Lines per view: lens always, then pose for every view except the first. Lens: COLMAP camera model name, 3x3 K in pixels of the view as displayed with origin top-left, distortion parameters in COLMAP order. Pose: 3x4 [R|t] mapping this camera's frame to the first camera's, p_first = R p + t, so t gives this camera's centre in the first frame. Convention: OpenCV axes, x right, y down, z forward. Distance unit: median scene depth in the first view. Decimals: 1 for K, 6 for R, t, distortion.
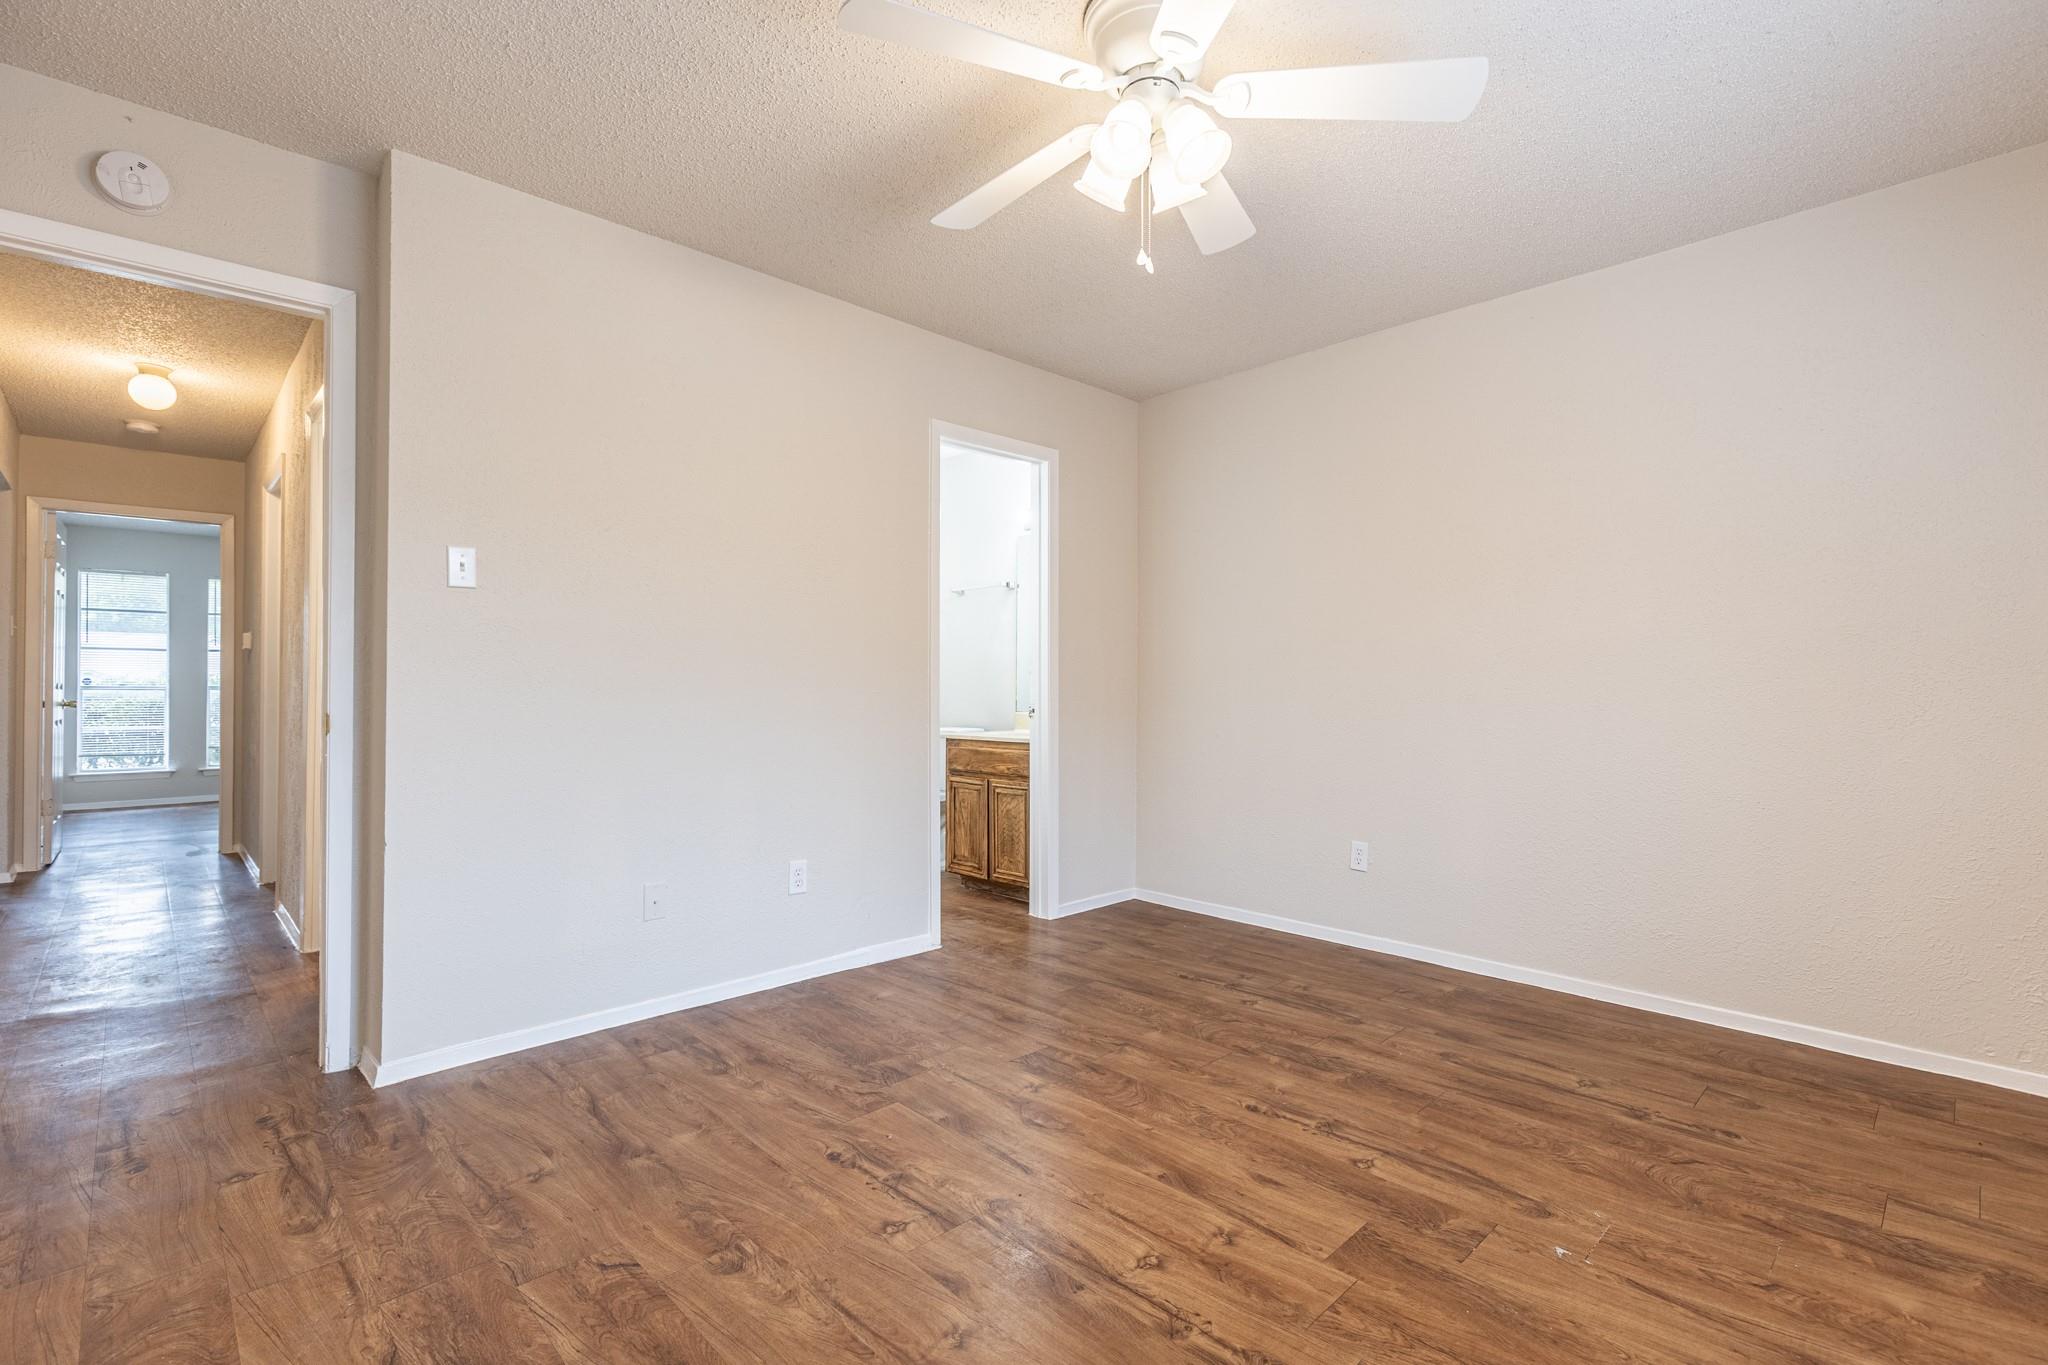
lens RADIAL K [[925.6, 0, 1036.4], [0, 925.6, 683.9], [0, 0, 1]] dist [0.012503, -0.002664]
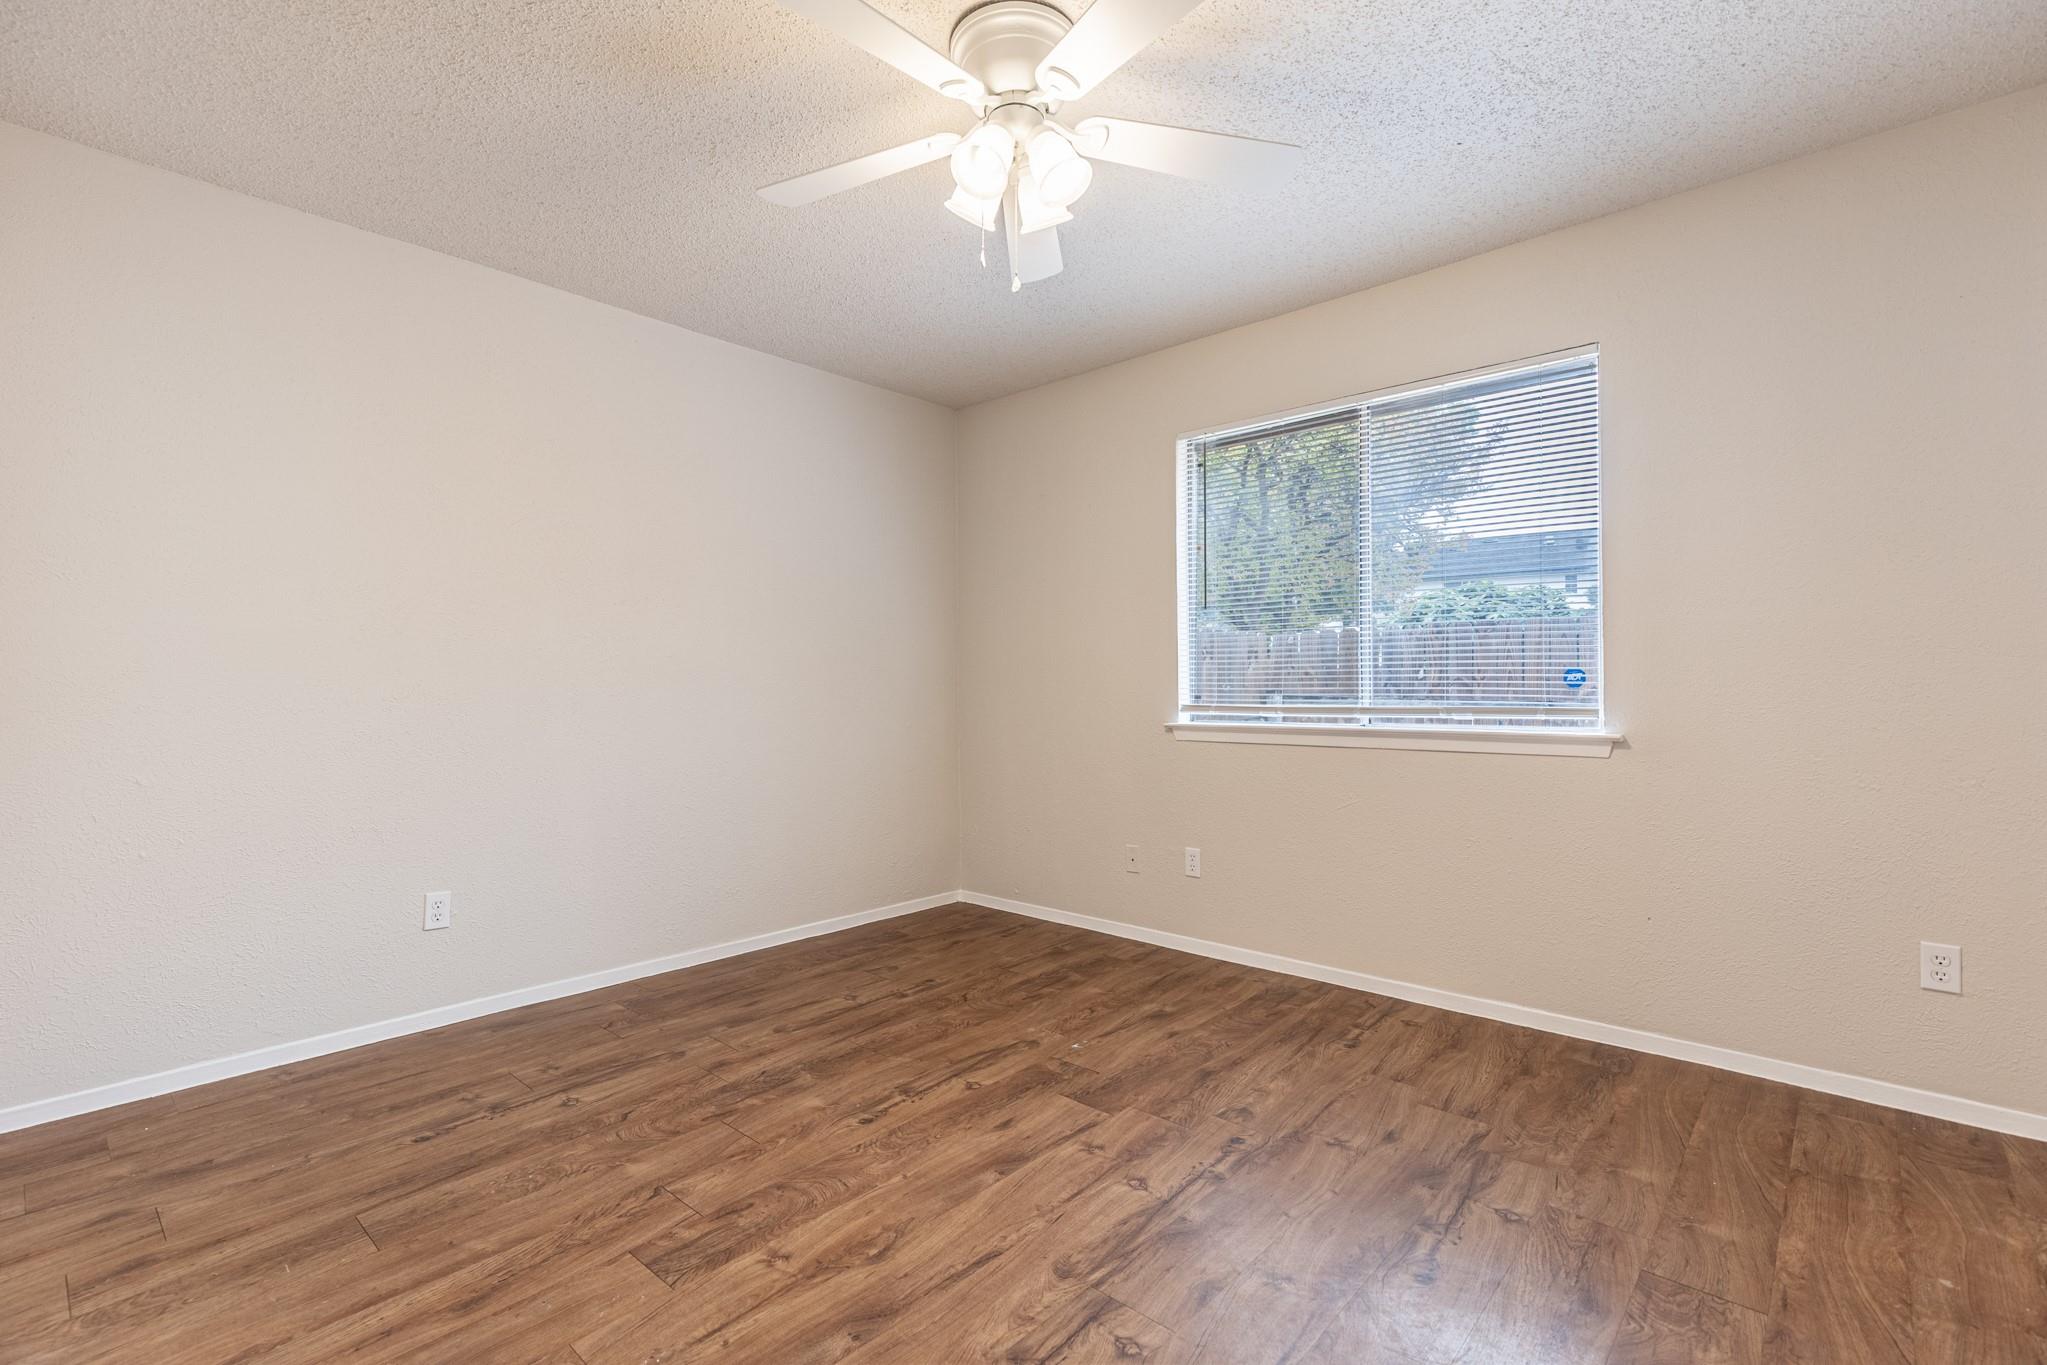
lens RADIAL K [[925.2, 0, 1033.4], [0, 925.2, 683.2], [0, 0, 1]] dist [0.012503, -0.002664]
pose [[-0.068565, 0.005557, 0.997631, -0.748033], [0.003156, 0.999981, -0.005353, -0.000662], [-0.997642, 0.002782, -0.068581, 0.873052]]
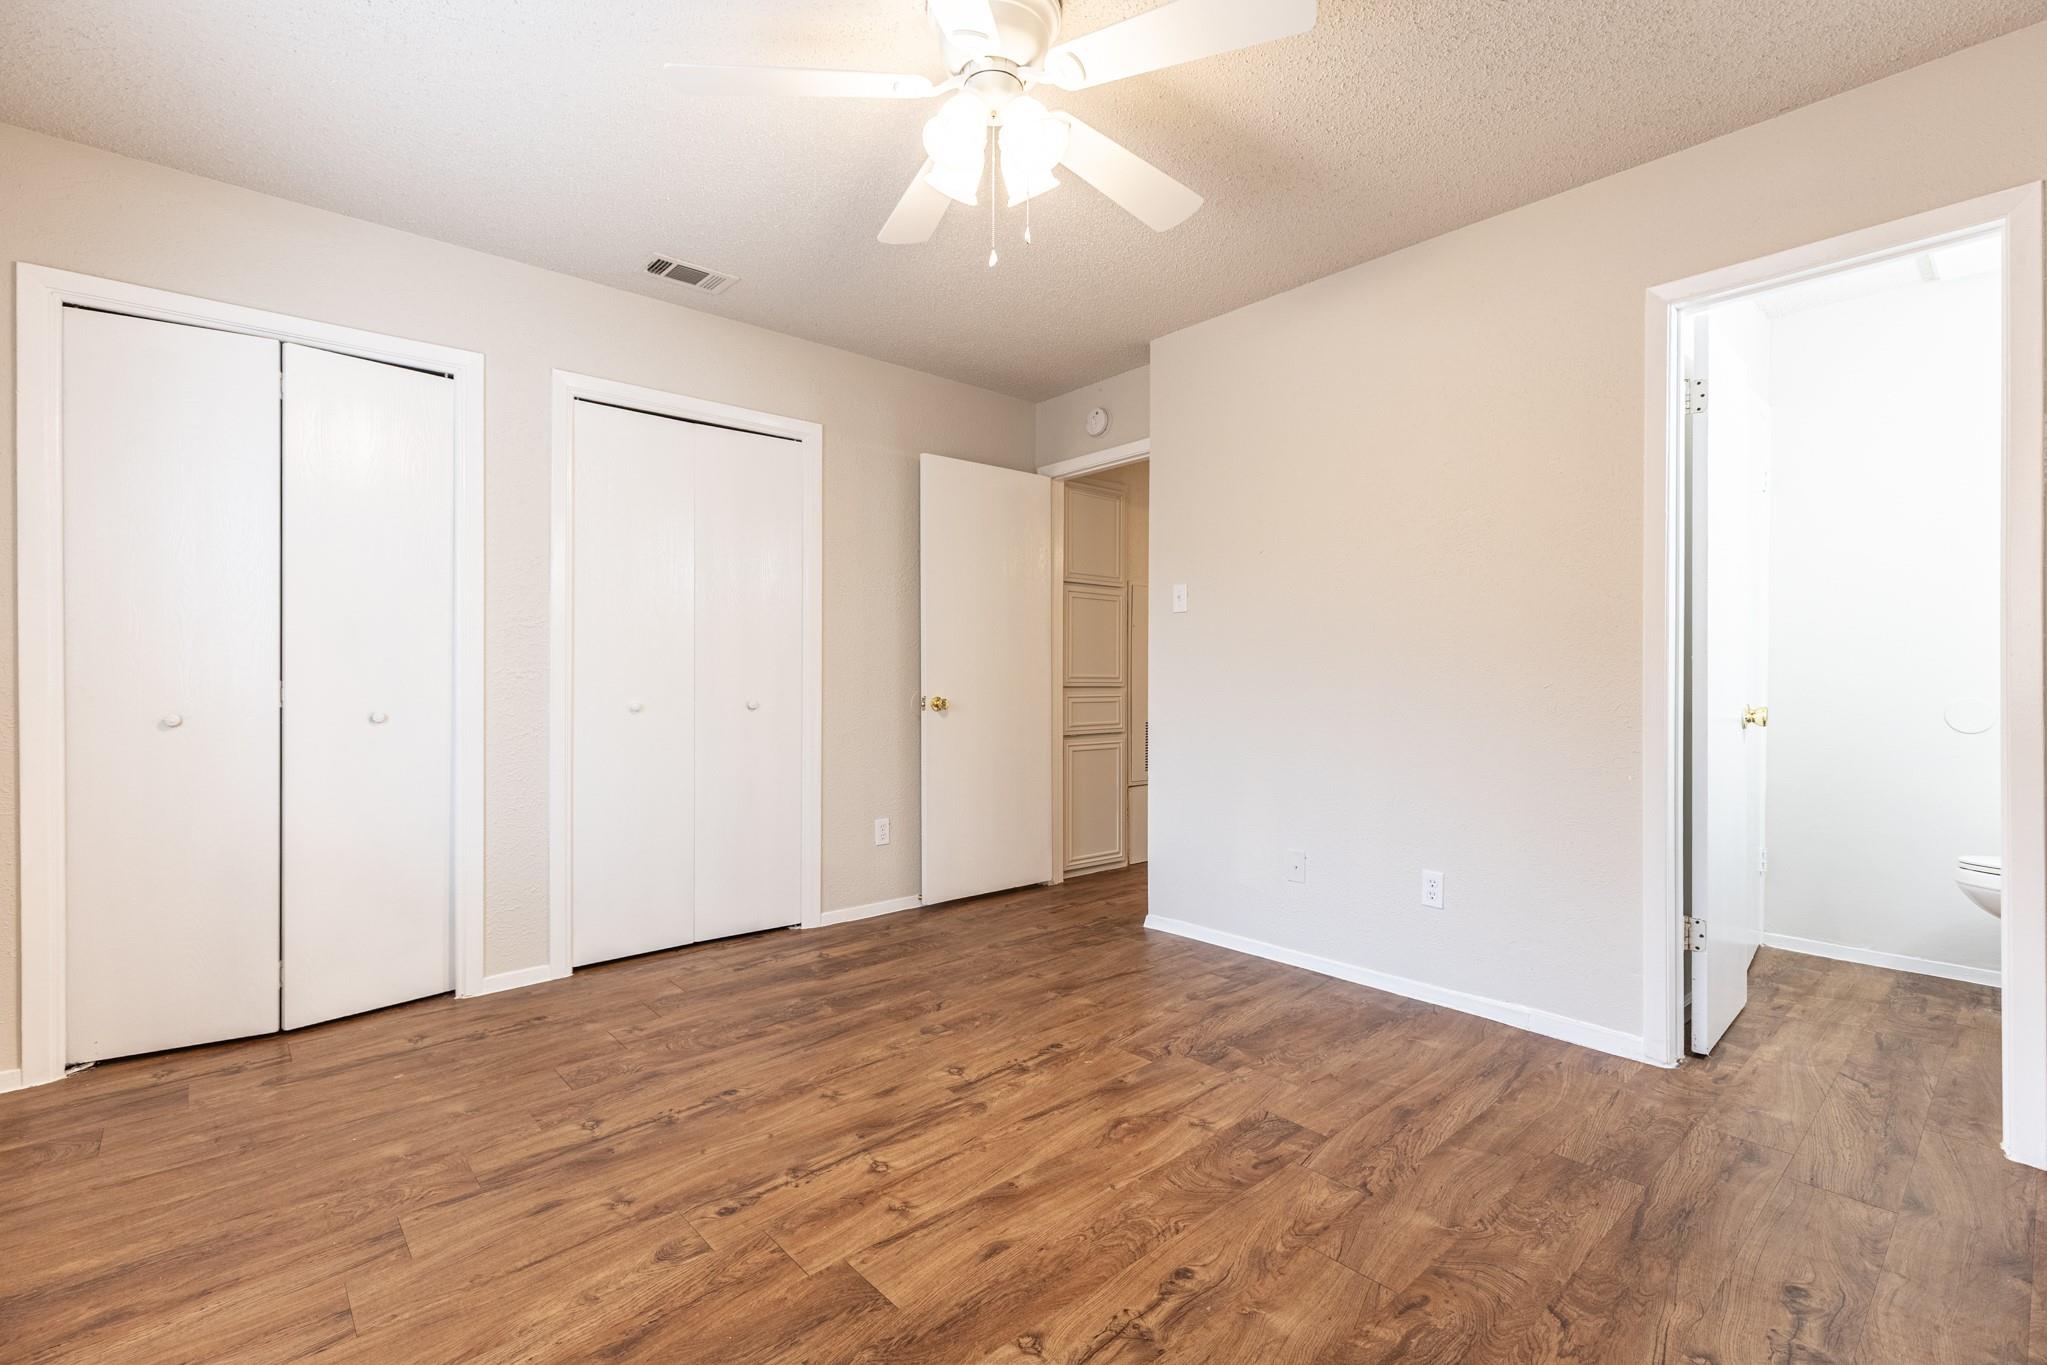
lens RADIAL K [[925.2, 0, 1025.7], [0, 925.2, 682.4], [0, 0, 1]] dist [0.012503, -0.002664]
pose [[-0.049727, 0.004101, -0.998754, 0.926473], [0.002245, 0.999990, 0.003995, 0.003585], [0.998760, -0.002044, -0.049736, 0.898959]]
